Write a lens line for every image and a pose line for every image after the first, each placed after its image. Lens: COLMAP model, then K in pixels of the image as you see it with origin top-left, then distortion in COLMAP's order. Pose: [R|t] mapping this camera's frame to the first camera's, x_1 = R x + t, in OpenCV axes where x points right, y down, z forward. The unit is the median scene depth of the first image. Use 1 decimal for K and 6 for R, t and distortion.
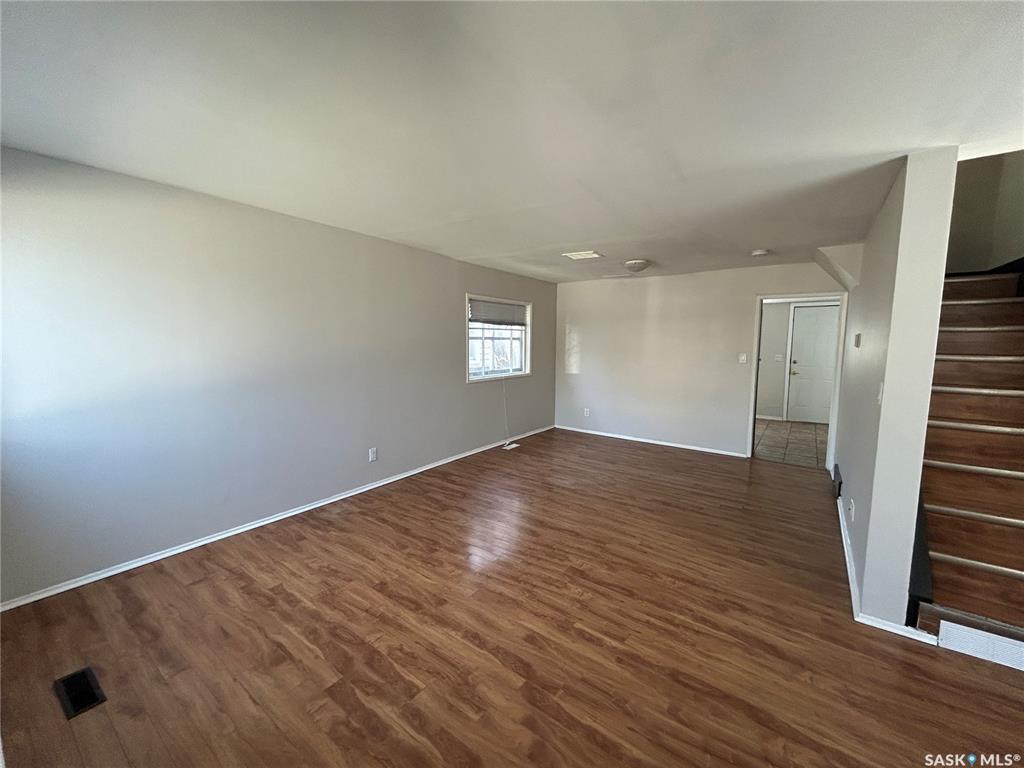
lens RADIAL K [[410.4, 0, 510.8], [0, 410.4, 378.2], [0, 0, 1]] dist [0.000458, 0.000099]
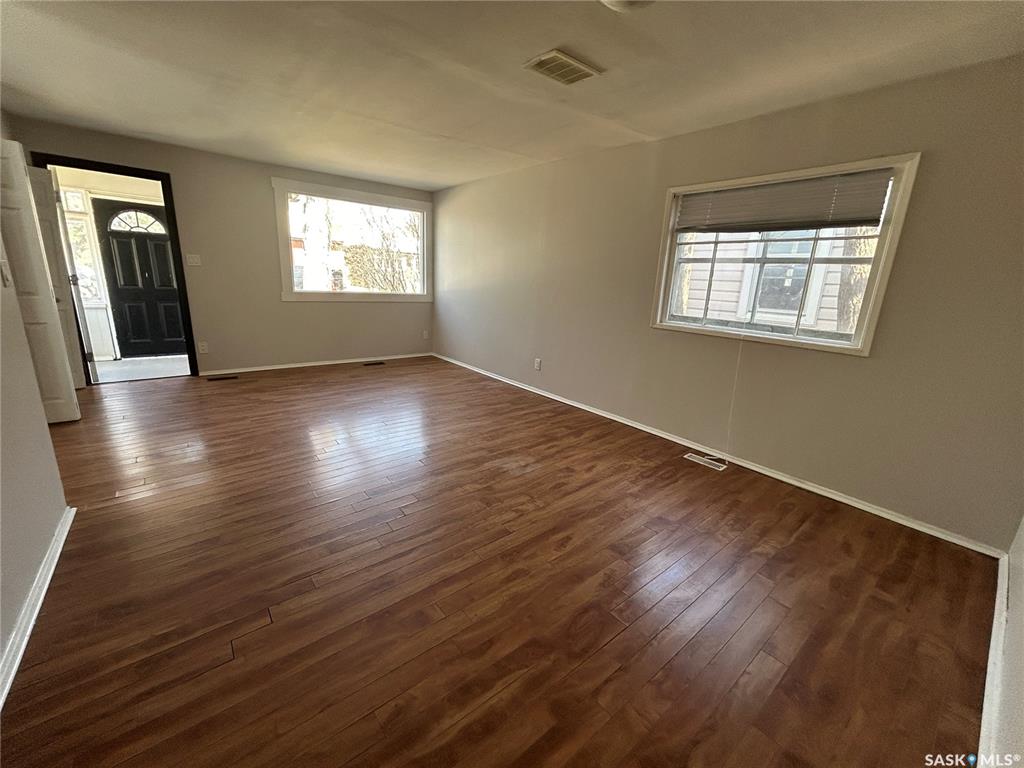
lens RADIAL K [[410.4, 0, 513.4], [0, 410.4, 384.5], [0, 0, 1]] dist [0.000458, 0.000099]
pose [[-0.261025, 0.224935, -0.938760, 0.674914], [-0.137753, 0.953842, 0.266851, -0.052122], [0.955453, 0.198972, -0.217991, 1.027164]]
